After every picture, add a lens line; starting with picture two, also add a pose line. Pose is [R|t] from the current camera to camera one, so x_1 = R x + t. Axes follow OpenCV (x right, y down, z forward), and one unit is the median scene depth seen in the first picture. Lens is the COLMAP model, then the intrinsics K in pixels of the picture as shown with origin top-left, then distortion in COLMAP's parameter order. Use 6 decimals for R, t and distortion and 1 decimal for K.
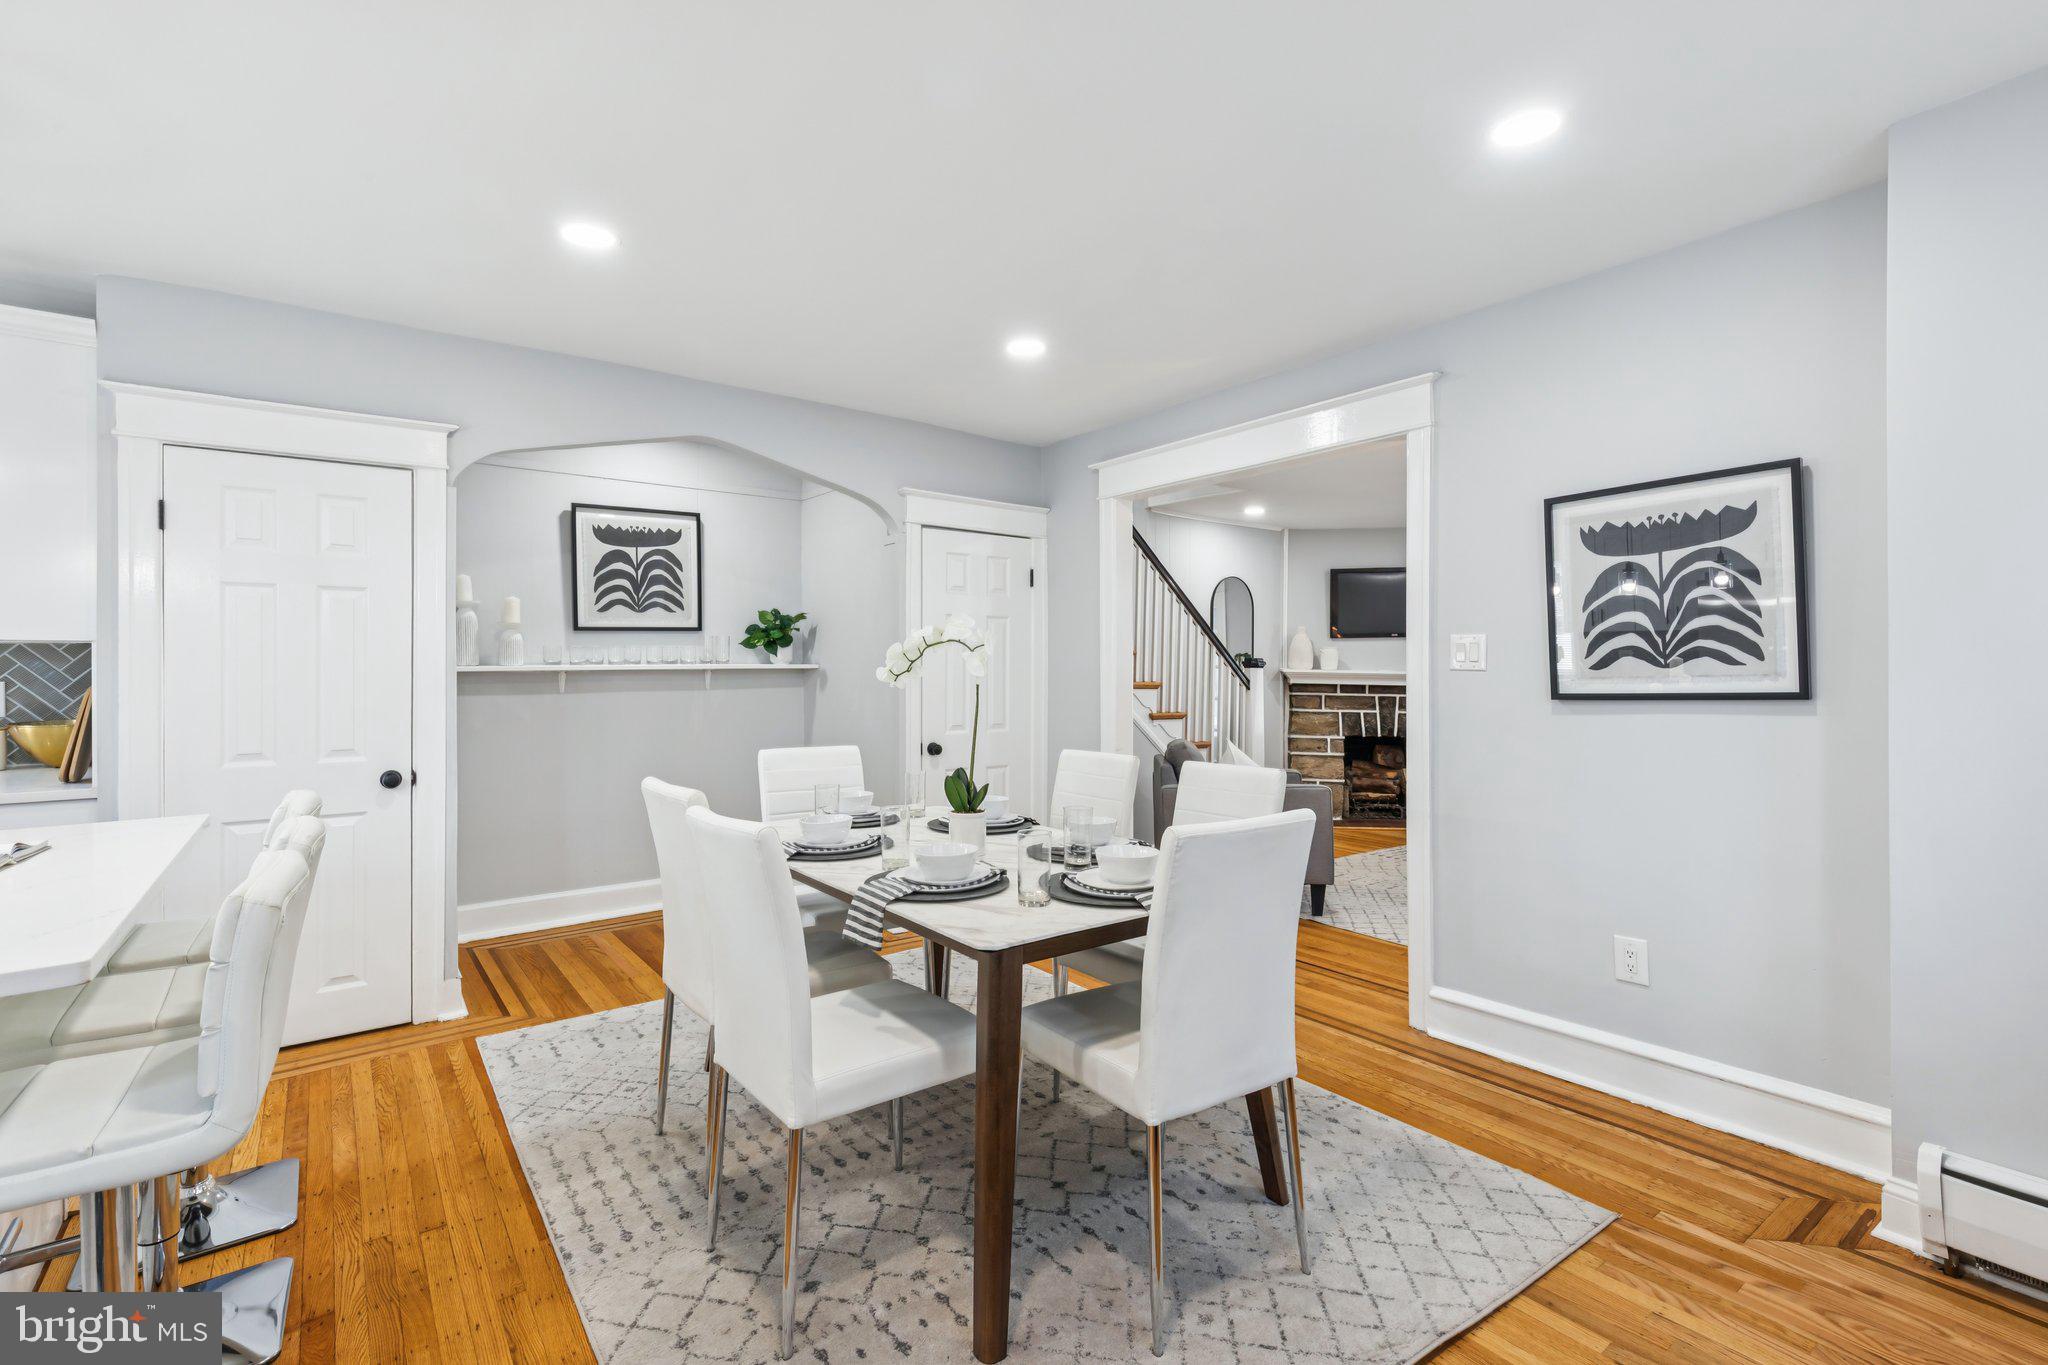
lens RADIAL K [[924.9, 0, 1028.8], [0, 924.9, 667.8], [0, 0, 1]] dist [0.004407, -0.000527]
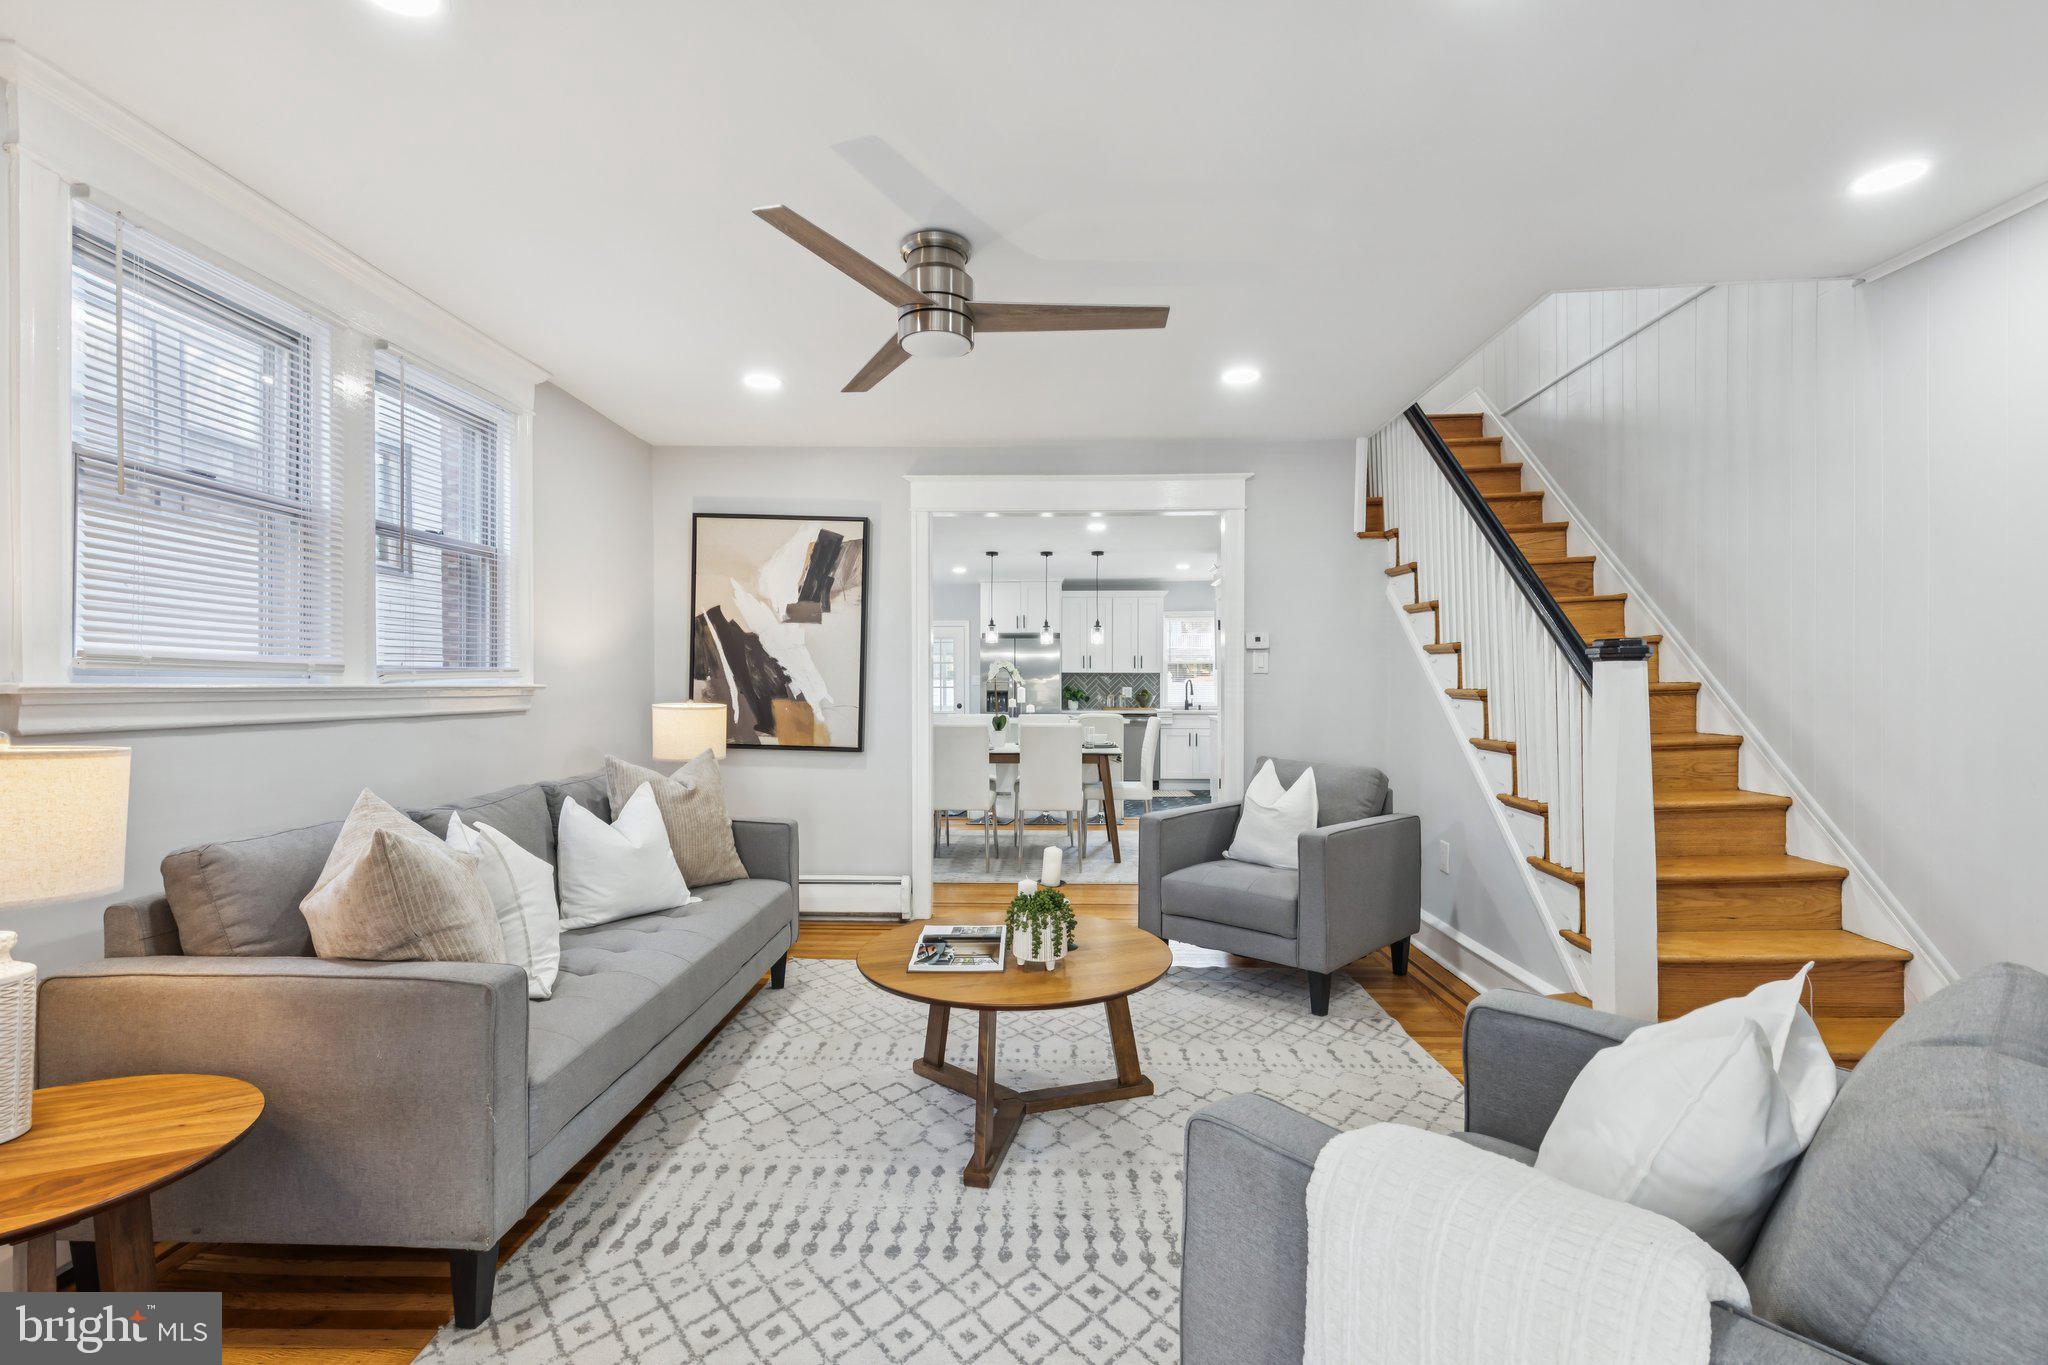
lens RADIAL K [[928.6, 0, 1025.2], [0, 928.6, 696.3], [0, 0, 1]] dist [0.003130, 0.000237]
pose [[-0.630584, 0.011569, -0.776034, 1.061154], [0.004032, 0.999924, 0.011630, 0.013713], [0.776110, 0.004205, -0.630583, 1.477311]]
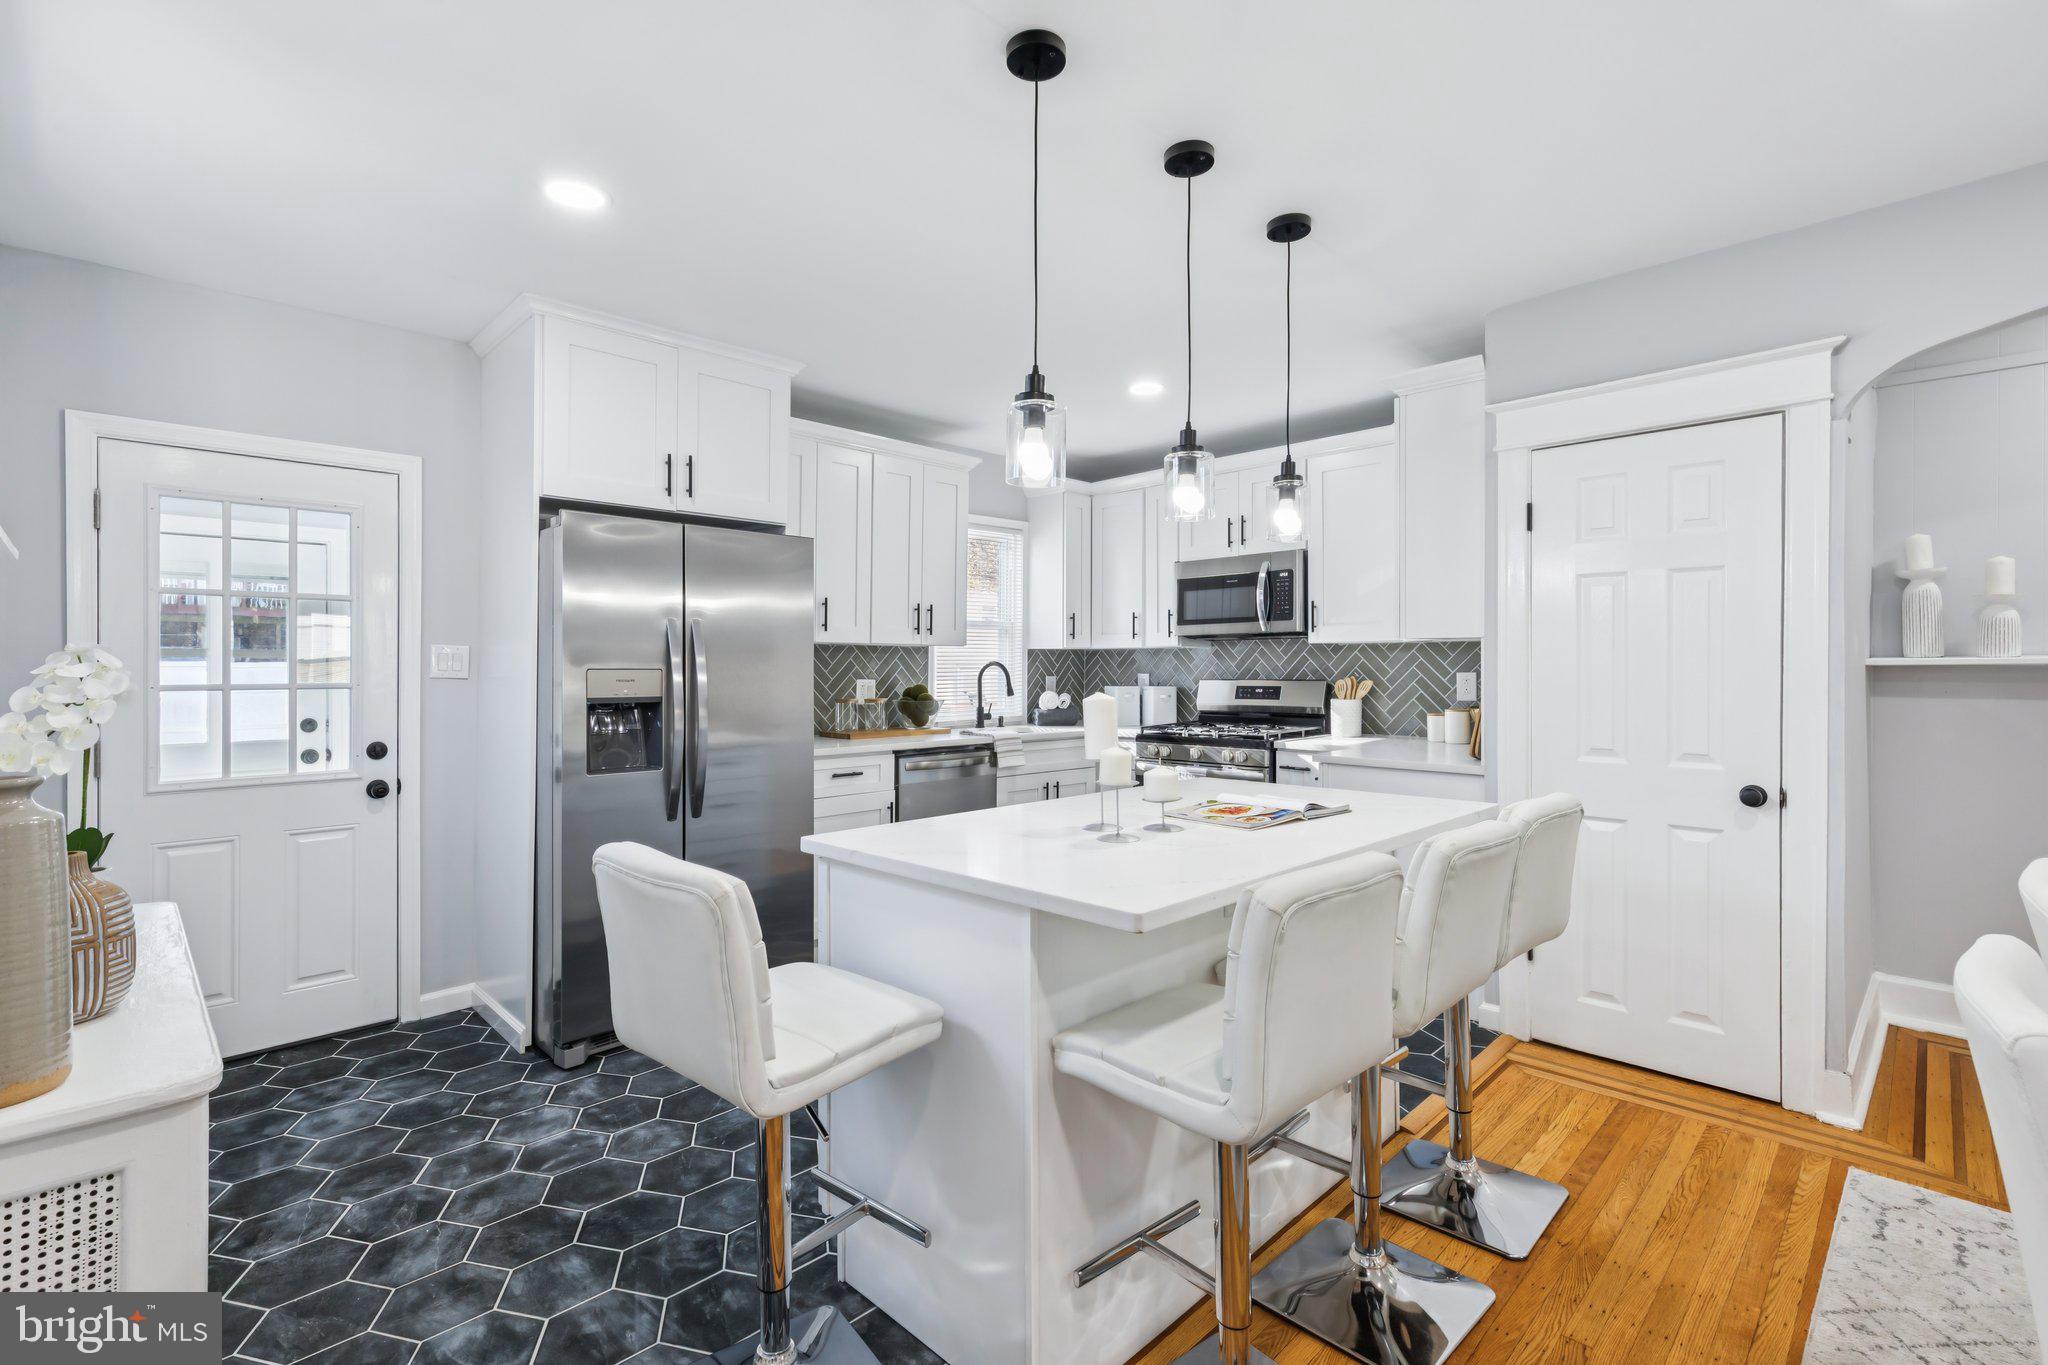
lens RADIAL K [[924.9, 0, 1028.8], [0, 924.9, 667.8], [0, 0, 1]] dist [0.004407, -0.000527]
pose [[0.139186, 0.004930, -0.990254, 0.024479], [0.001174, 0.999986, 0.005143, 0.001327], [0.990266, -0.001878, 0.139178, 0.175850]]
